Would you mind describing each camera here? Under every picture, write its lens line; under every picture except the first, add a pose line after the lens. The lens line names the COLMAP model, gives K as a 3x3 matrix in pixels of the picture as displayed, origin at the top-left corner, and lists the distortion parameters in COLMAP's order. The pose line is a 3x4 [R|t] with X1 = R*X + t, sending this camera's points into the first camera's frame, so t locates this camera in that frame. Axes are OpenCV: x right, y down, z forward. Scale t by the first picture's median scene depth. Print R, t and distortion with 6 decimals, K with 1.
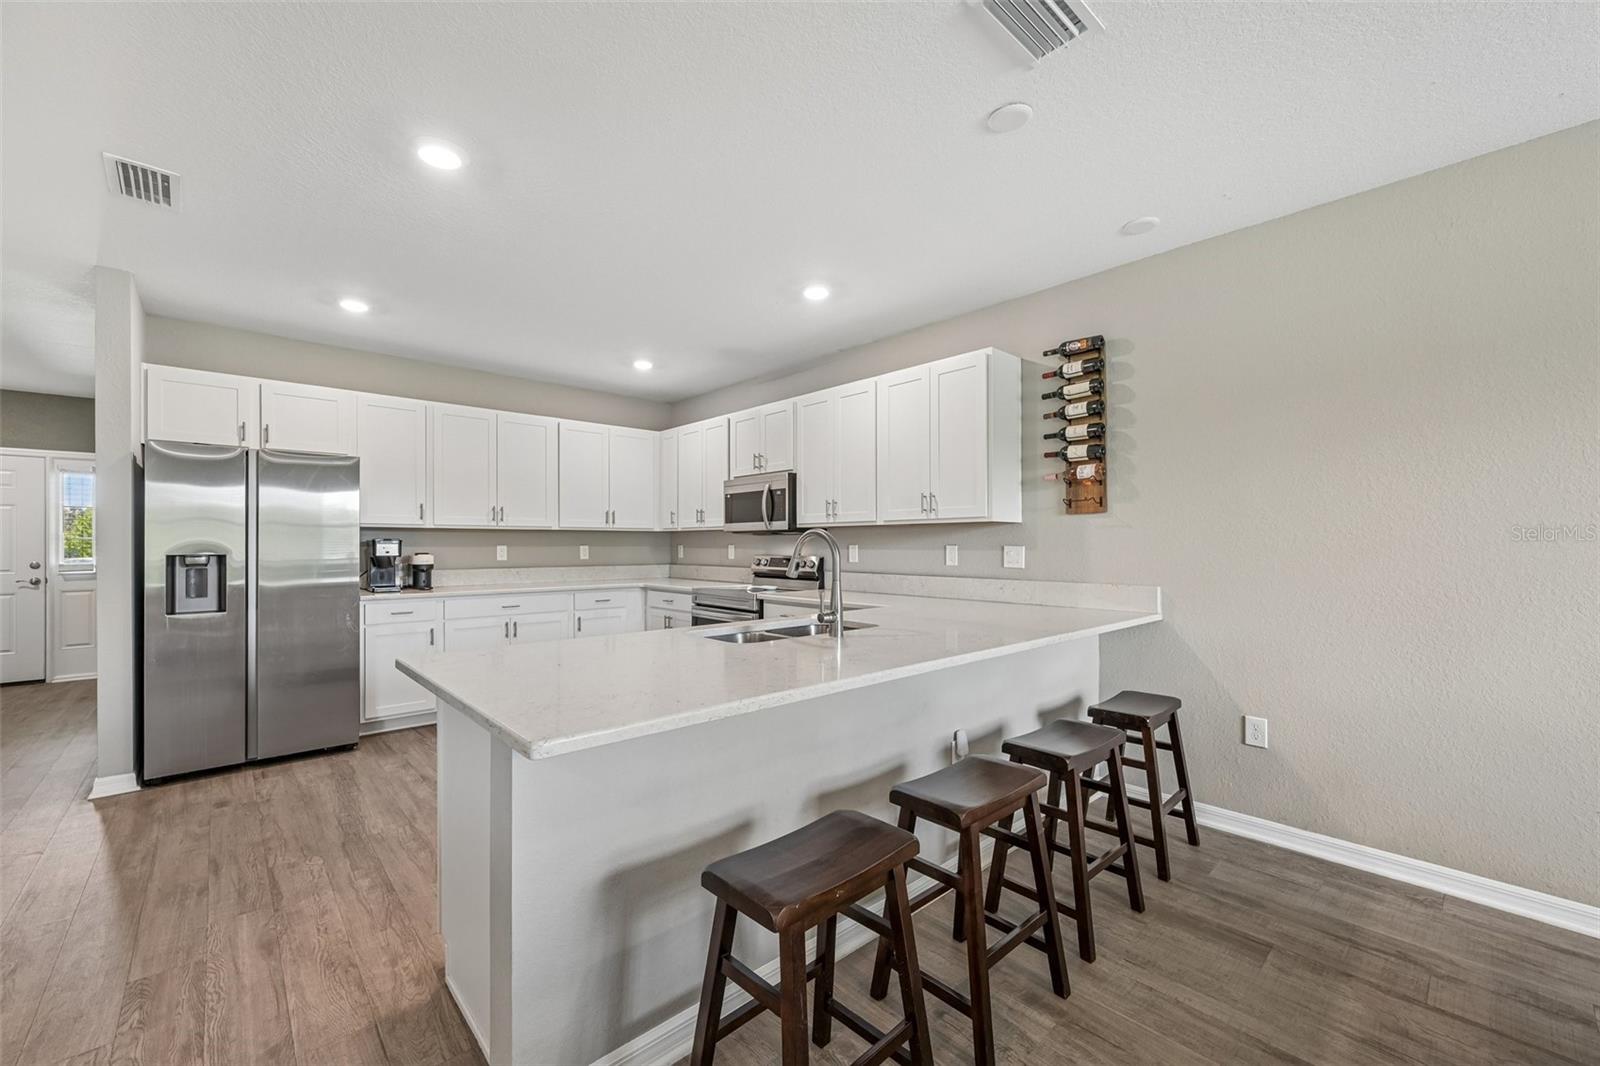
lens RADIAL K [[632.0, 0, 790.0], [0, 632.0, 537.2], [0, 0, 1]] dist [-0.003038, 0.001241]
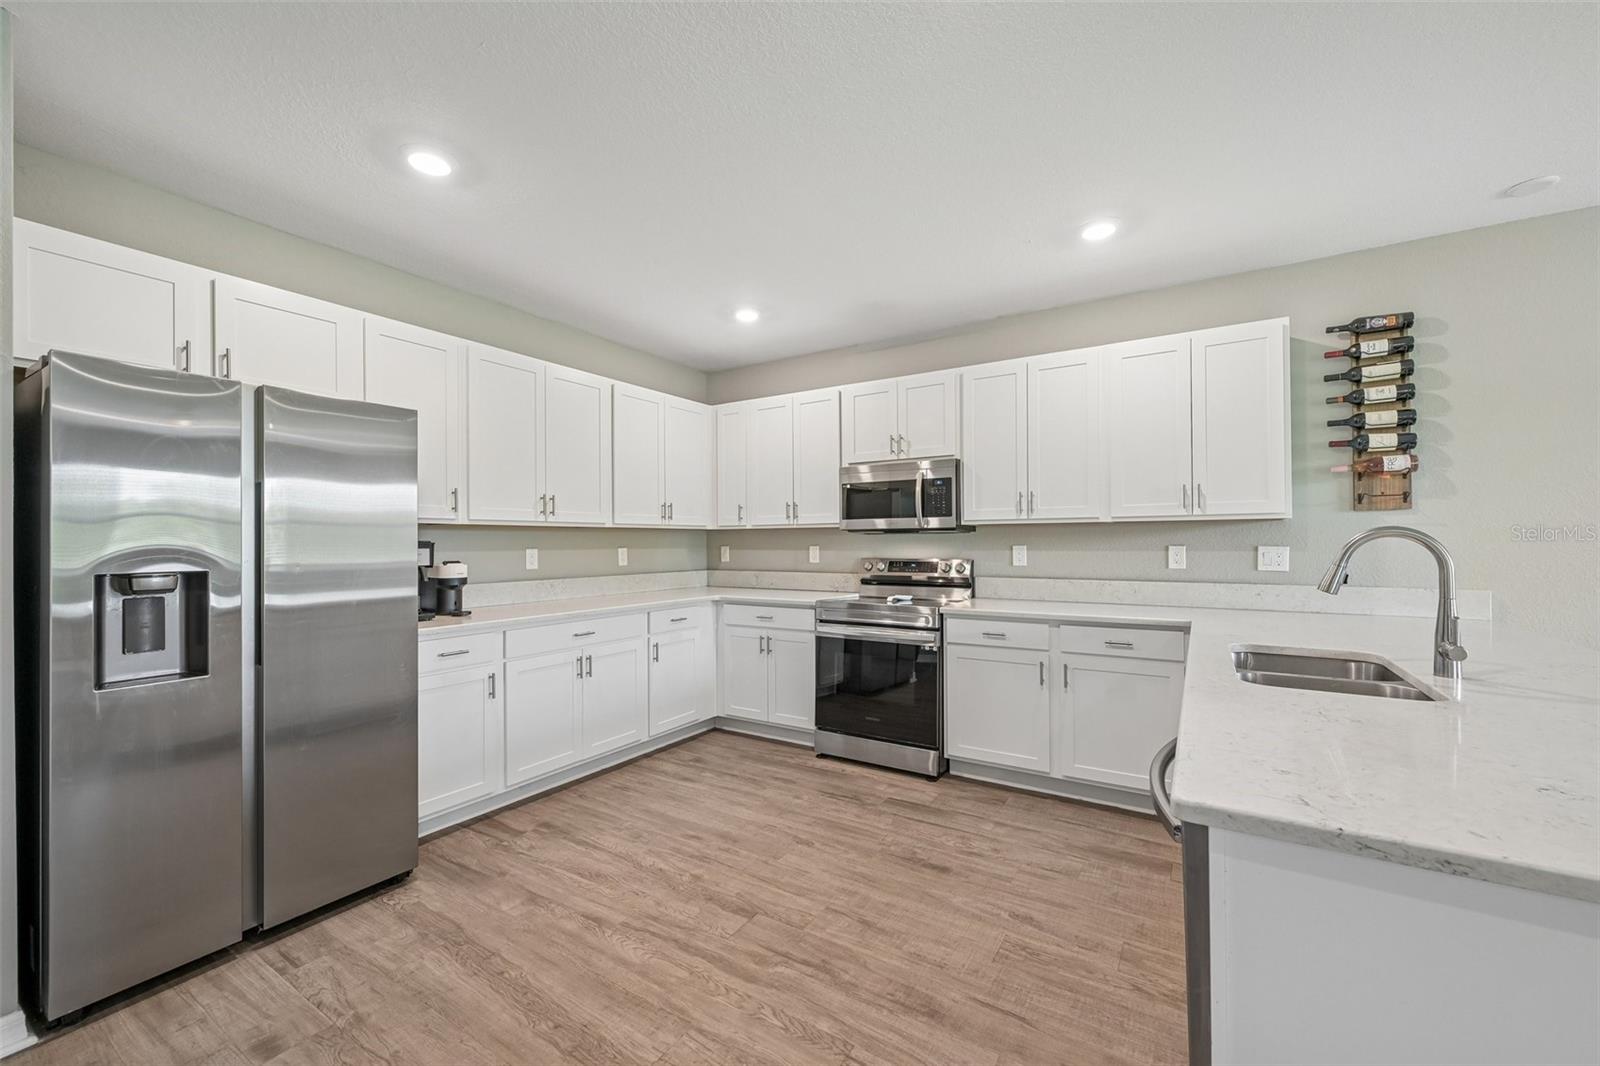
lens RADIAL K [[632.0, 0, 793.5], [0, 632.0, 535.5], [0, 0, 1]] dist [-0.003038, 0.001241]
pose [[0.964841, -0.002074, 0.262827, -0.480292], [0.001998, 0.999998, 0.000558, -0.002741], [-0.262827, -0.000013, 0.964843, 0.293879]]
